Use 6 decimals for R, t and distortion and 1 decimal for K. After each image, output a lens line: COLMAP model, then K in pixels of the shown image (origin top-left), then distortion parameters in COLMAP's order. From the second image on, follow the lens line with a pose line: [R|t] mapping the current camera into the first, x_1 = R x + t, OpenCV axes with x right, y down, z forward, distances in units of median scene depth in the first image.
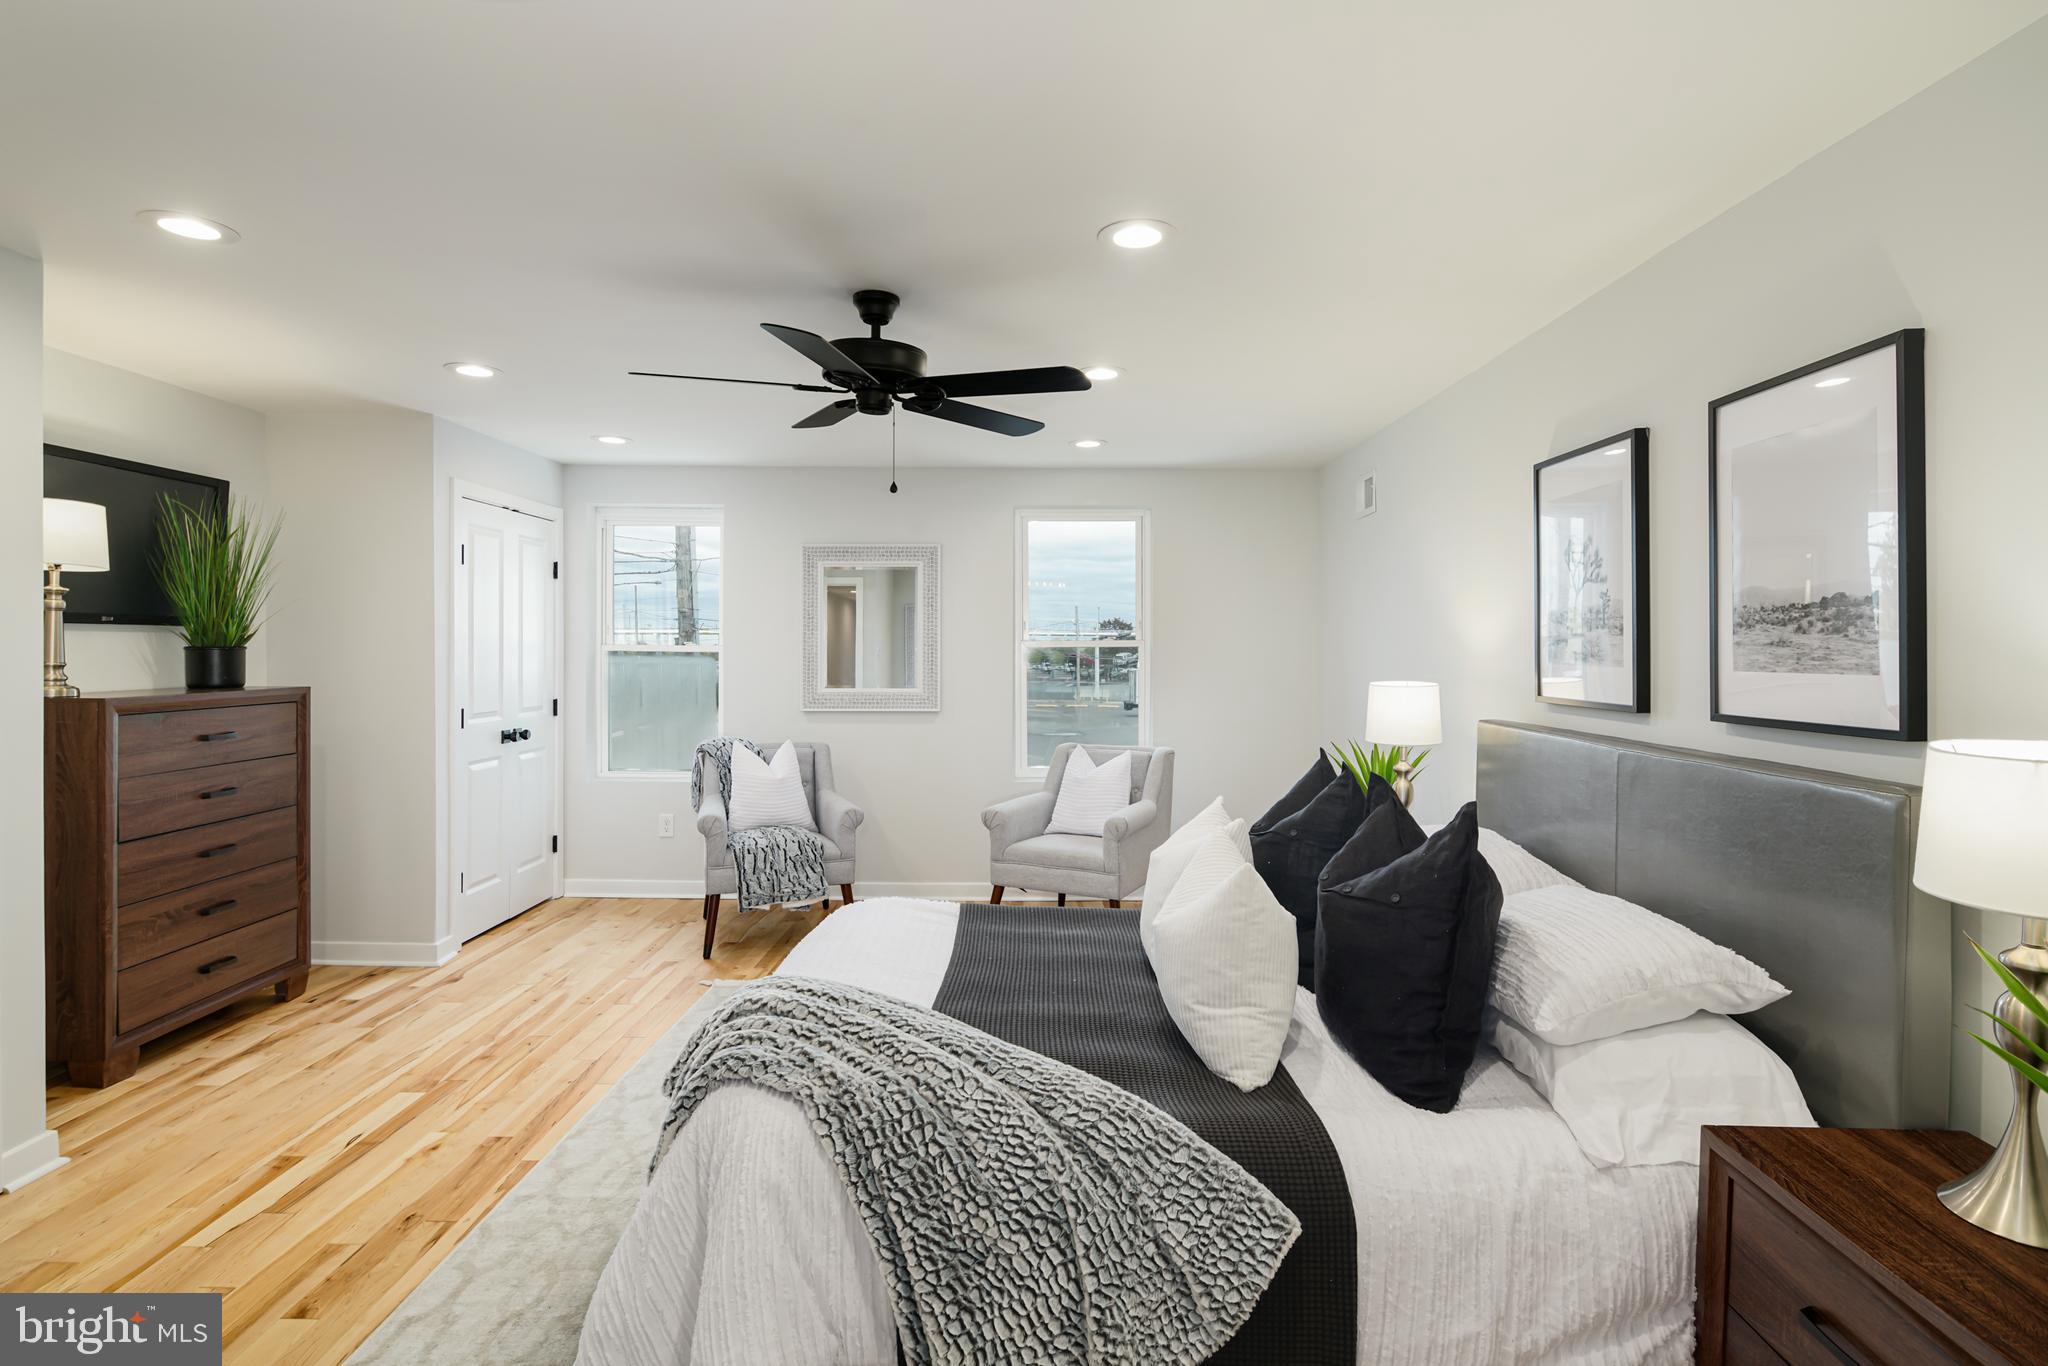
lens RADIAL K [[1005.5, 0, 1028.1], [0, 1005.5, 650.6], [0, 0, 1]] dist [0.003250, -0.000675]
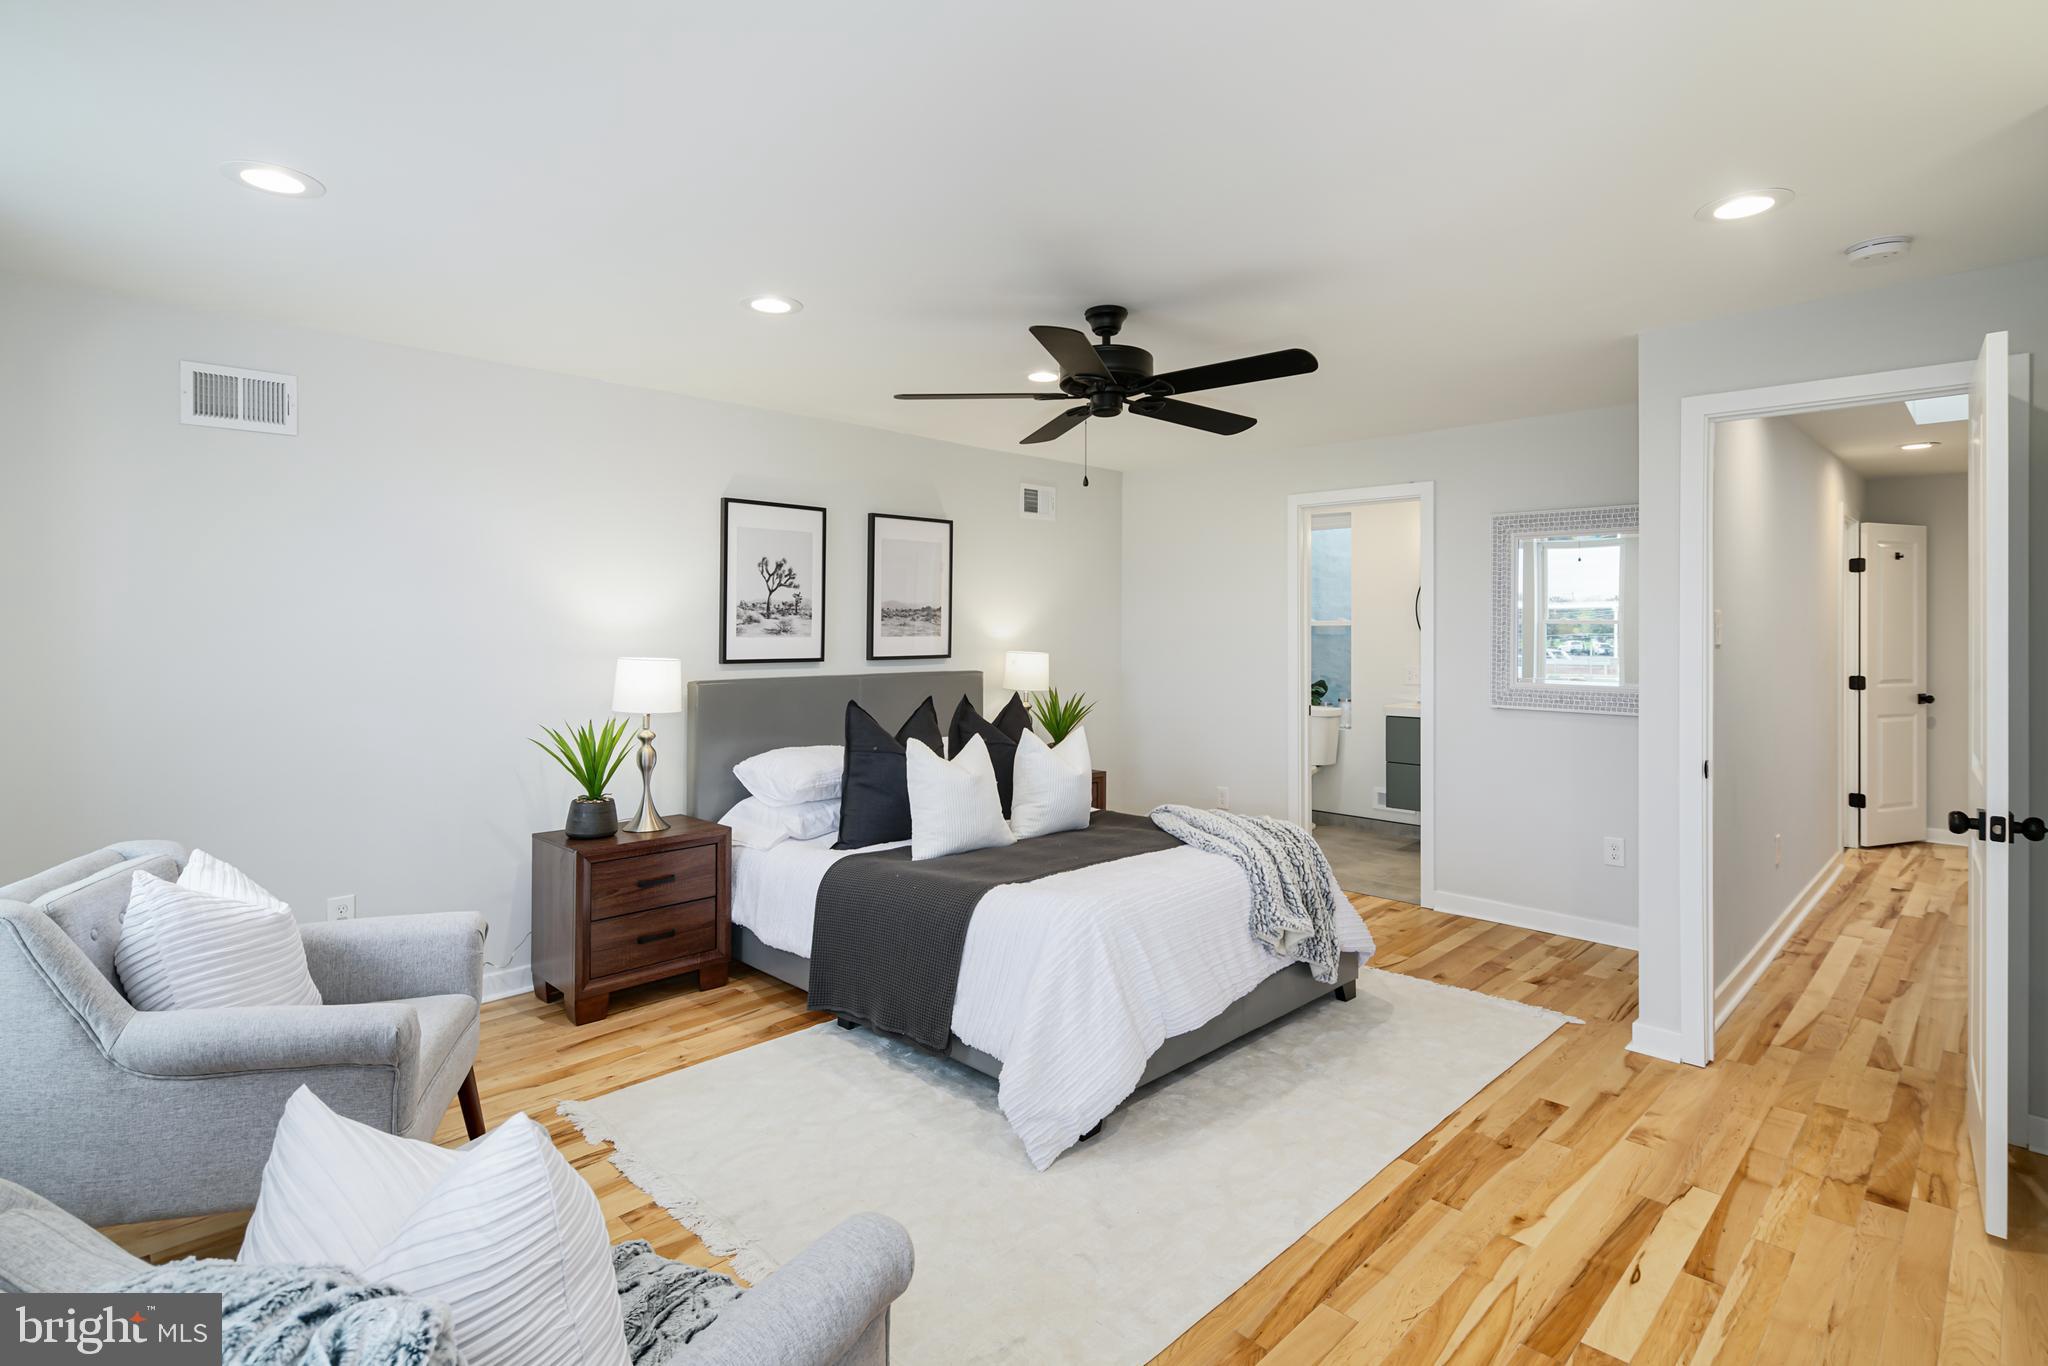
lens RADIAL K [[1016.4, 0, 1022.2], [0, 1016.4, 626.3], [0, 0, 1]] dist [0.000417, -0.000538]
pose [[-0.714418, -0.007130, 0.699683, -0.728819], [-0.003548, 0.999972, 0.006567, -0.012355], [-0.699710, 0.002209, -0.714423, 1.569086]]
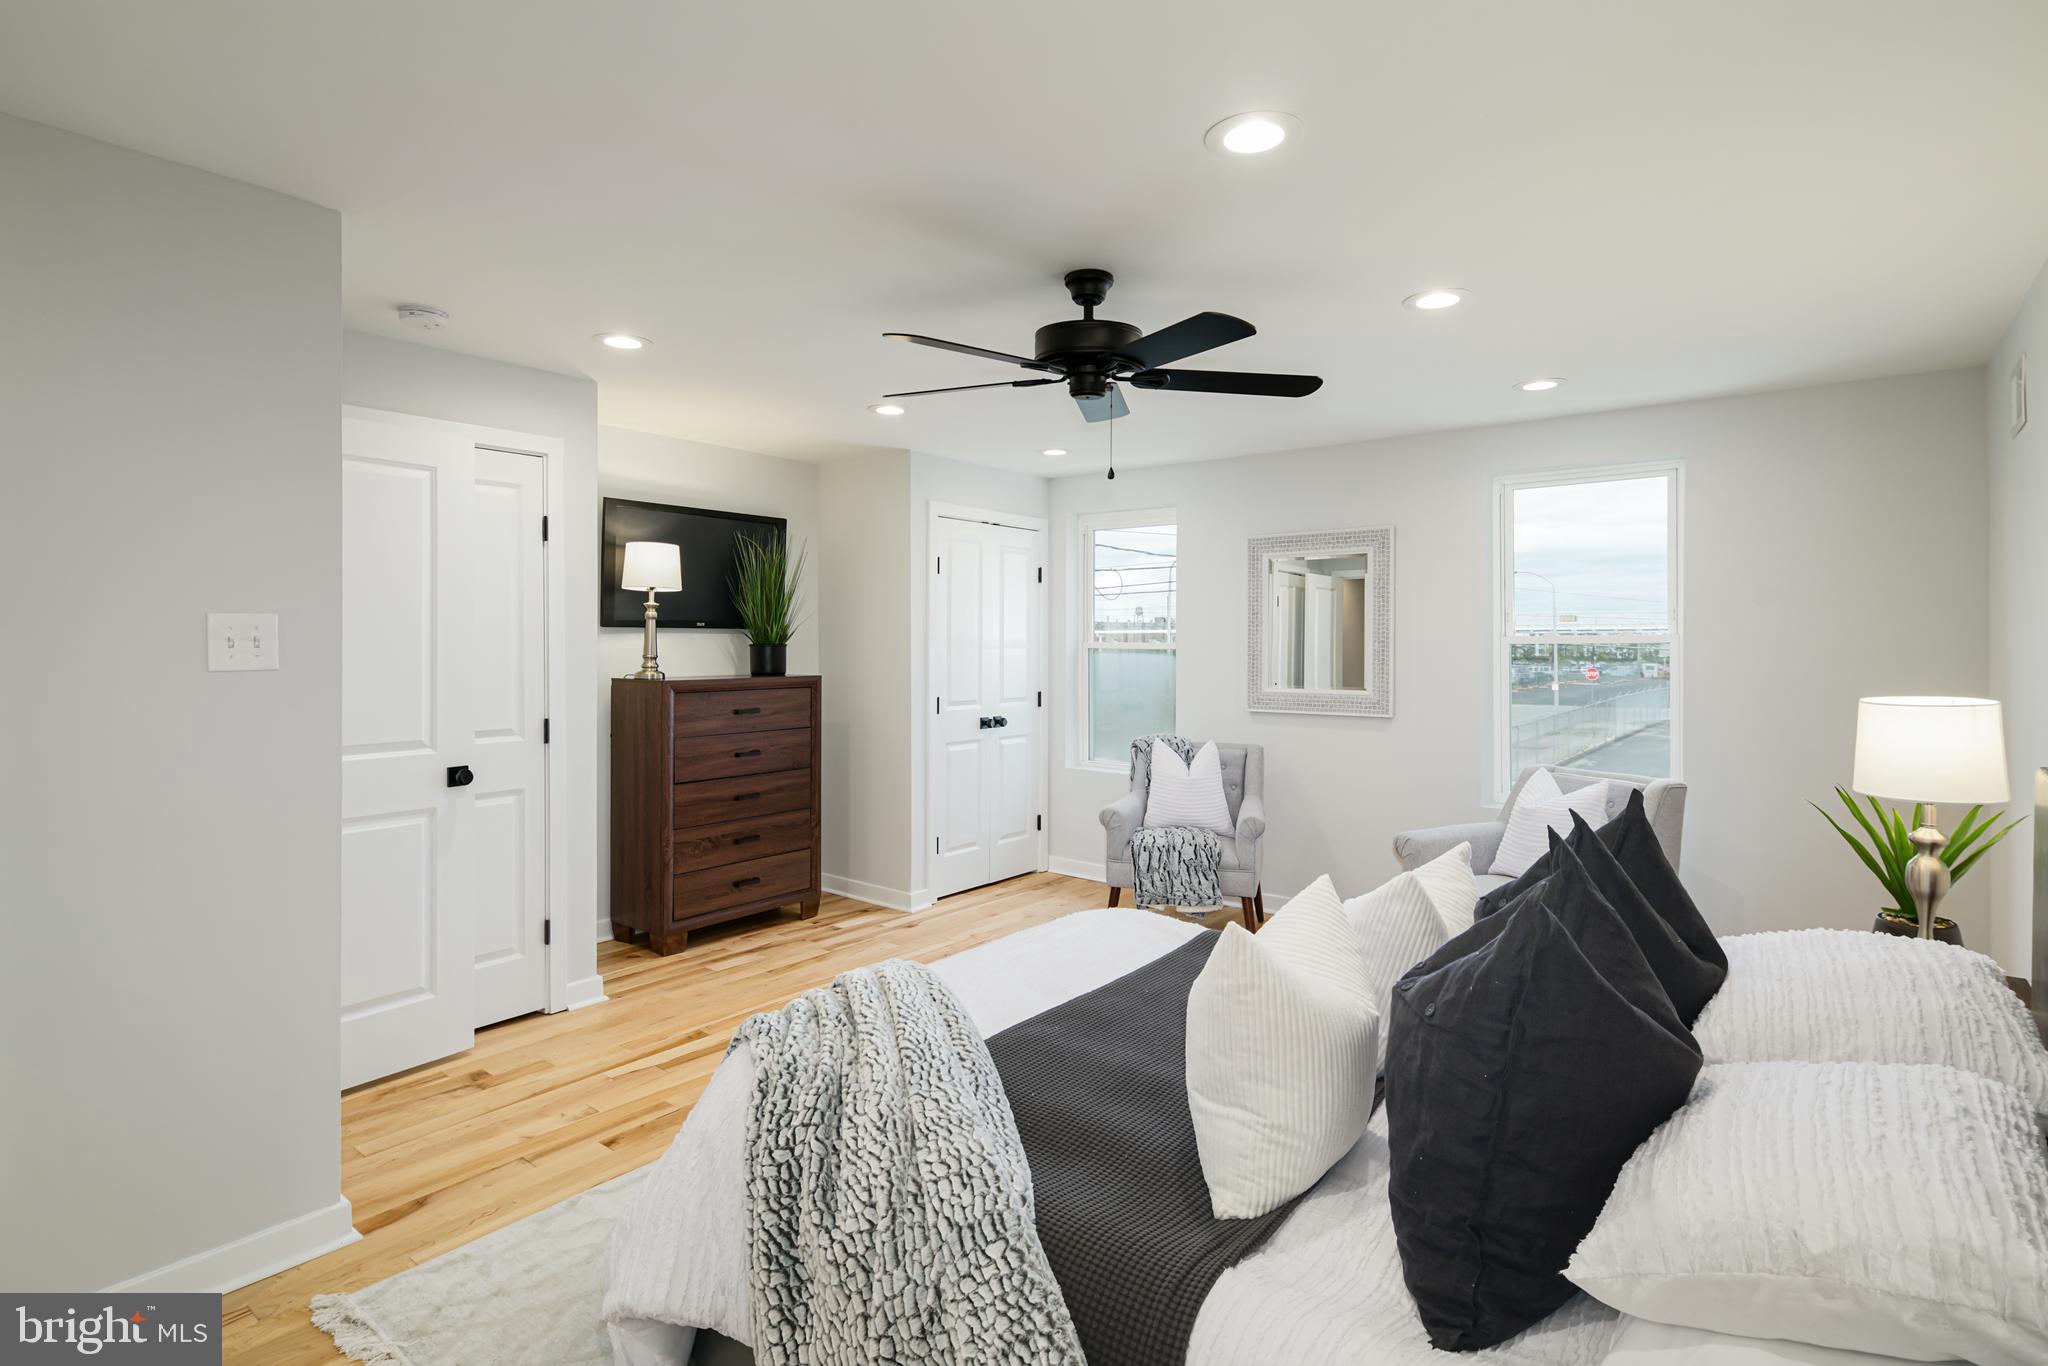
lens RADIAL K [[1023.5, 0, 1018.7], [0, 1023.5, 644.6], [0, 0, 1]] dist [0.004003, -0.001440]
pose [[0.783858, -0.001540, -0.620938, 0.338667], [-0.001162, 0.999992, -0.003947, 0.001743], [0.620939, 0.003815, 0.783850, 0.167029]]
